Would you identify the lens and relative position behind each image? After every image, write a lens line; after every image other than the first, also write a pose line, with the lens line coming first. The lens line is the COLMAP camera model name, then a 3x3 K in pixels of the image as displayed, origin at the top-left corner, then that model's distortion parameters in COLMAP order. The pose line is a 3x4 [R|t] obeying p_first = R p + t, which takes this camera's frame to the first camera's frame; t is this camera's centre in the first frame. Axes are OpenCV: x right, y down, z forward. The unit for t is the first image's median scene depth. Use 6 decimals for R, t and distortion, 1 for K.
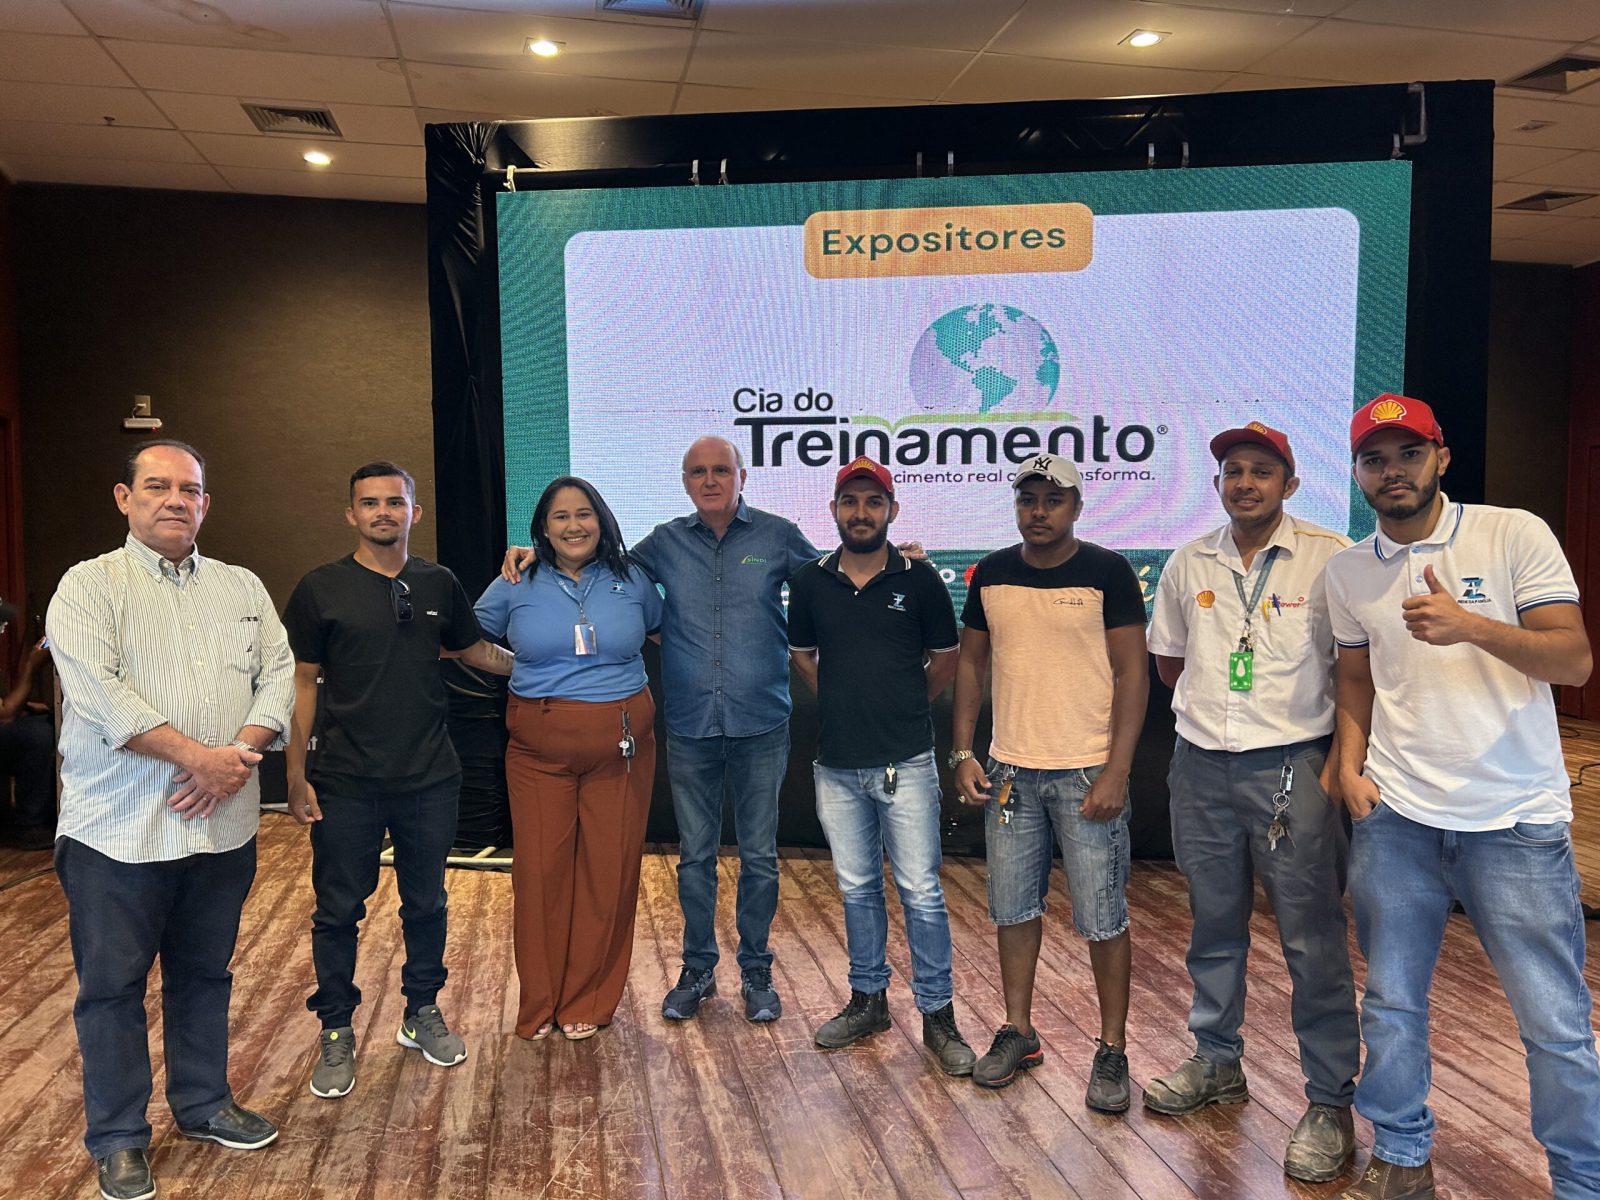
lens RADIAL K [[1208.9, 0, 796.6], [0, 1208.9, 595.1], [0, 0, 1]] dist [0.043622, -0.029891]
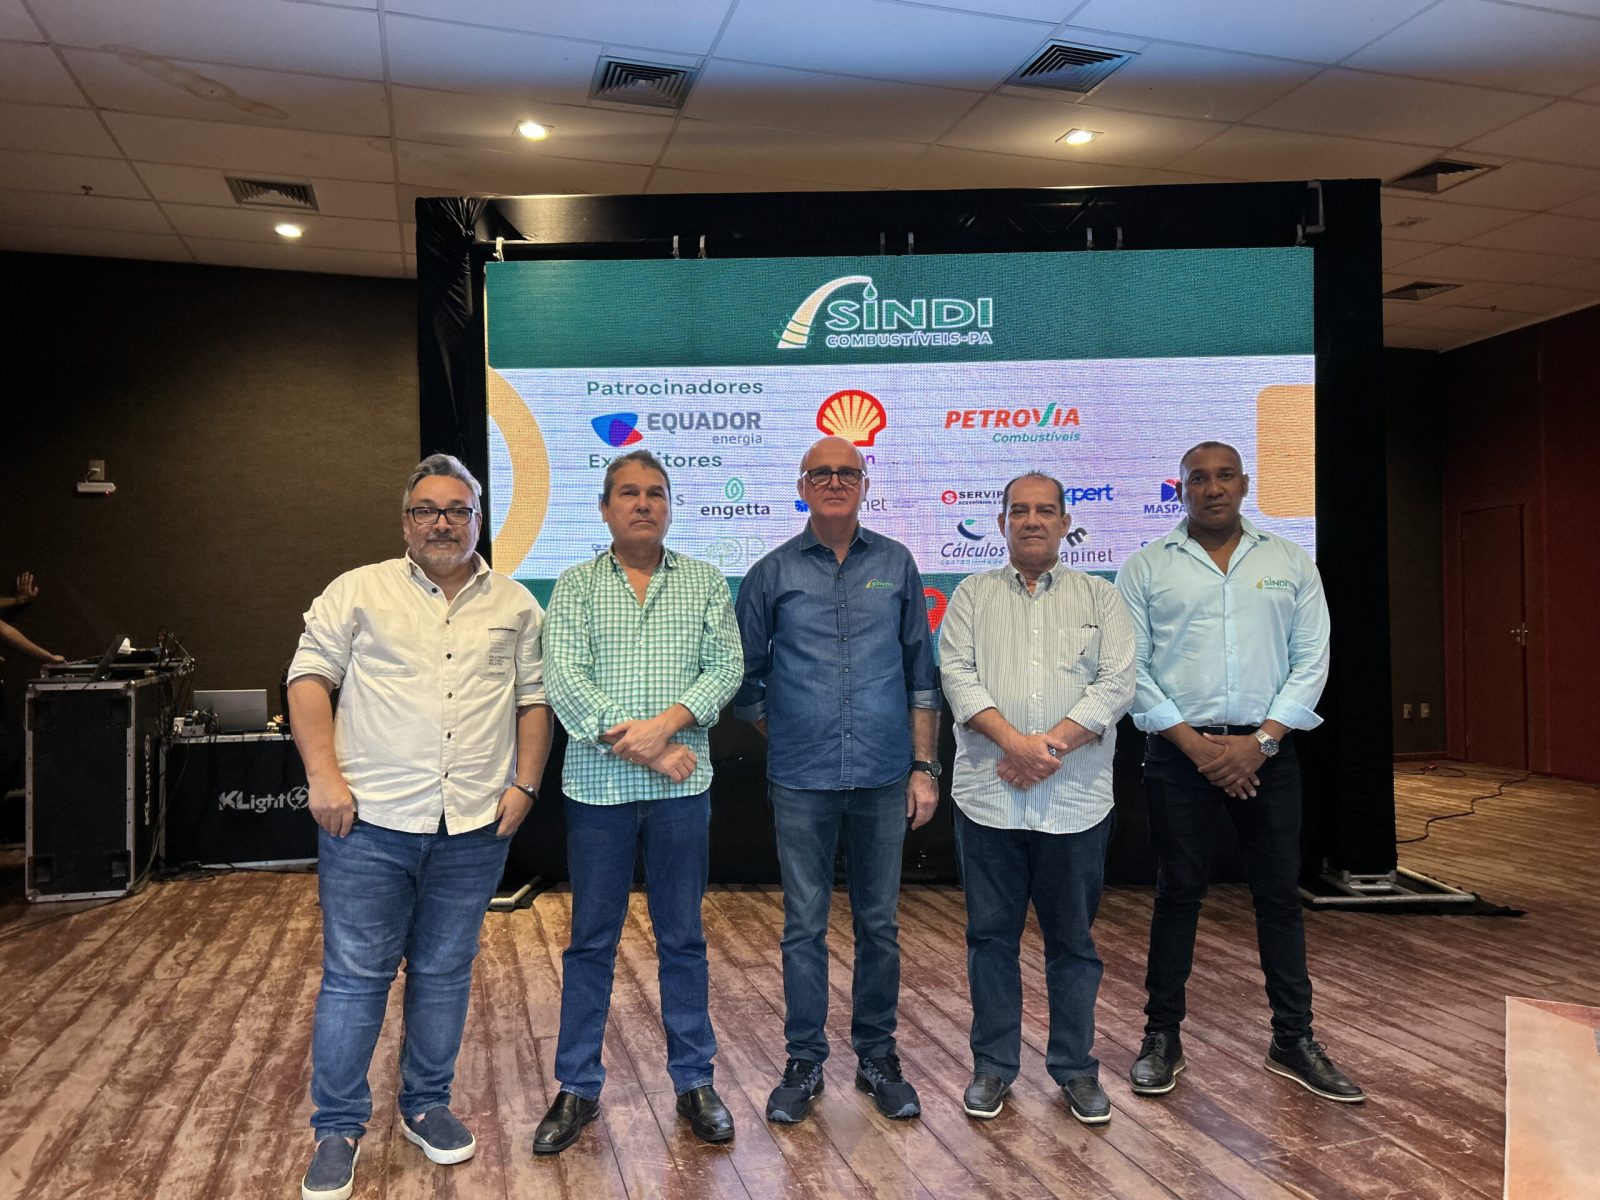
lens RADIAL K [[1205.9, 0, 810.1], [0, 1205.9, 603.7], [0, 0, 1]] dist [0.035865, -0.008510]
pose [[0.995865, -0.009294, 0.090369, -0.068204], [0.015017, 0.997910, -0.062850, 0.039597], [-0.089596, 0.063948, 0.993923, -0.060175]]
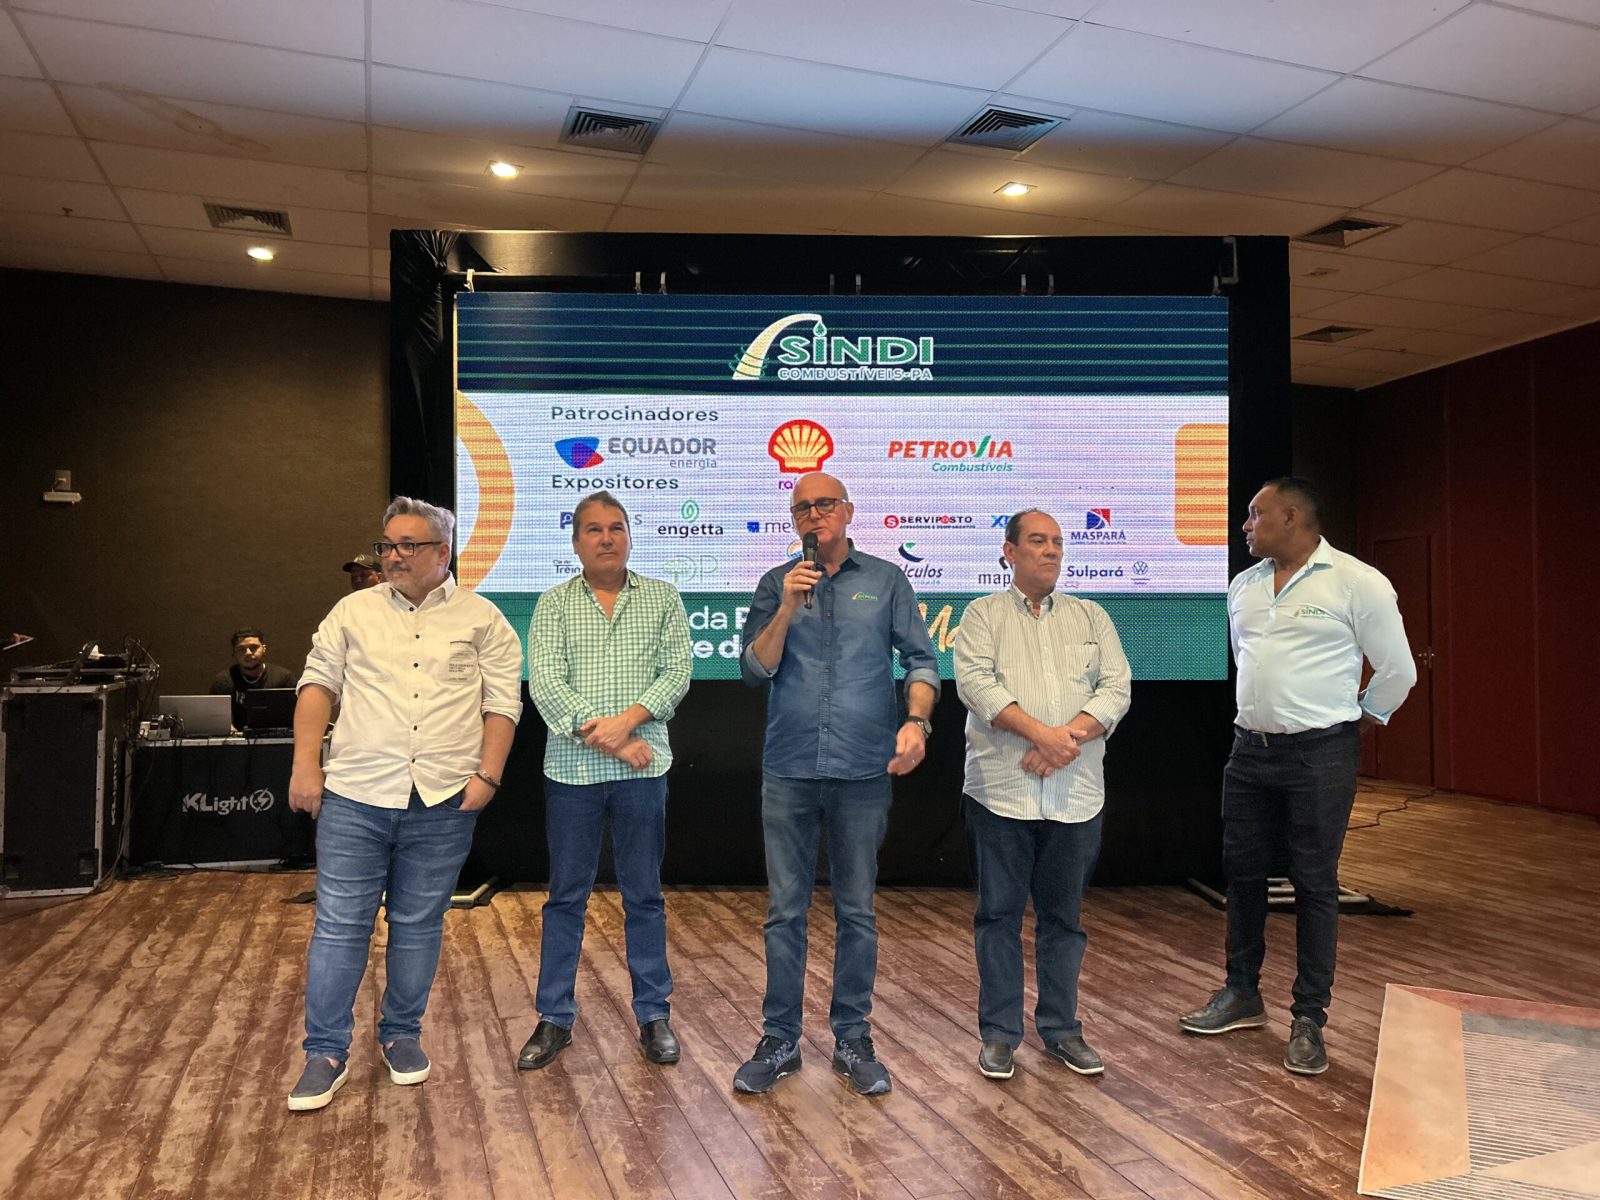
lens RADIAL K [[1202.8, 0, 800.0], [0, 1202.8, 600.0], [0, 0, 1]] dist [0.033642, -0.001814]
pose [[0.991775, 0.006499, 0.127829, -0.079260], [0.003731, 0.996818, -0.079625, 0.044915], [-0.127940, 0.079447, 0.988595, -0.126862]]
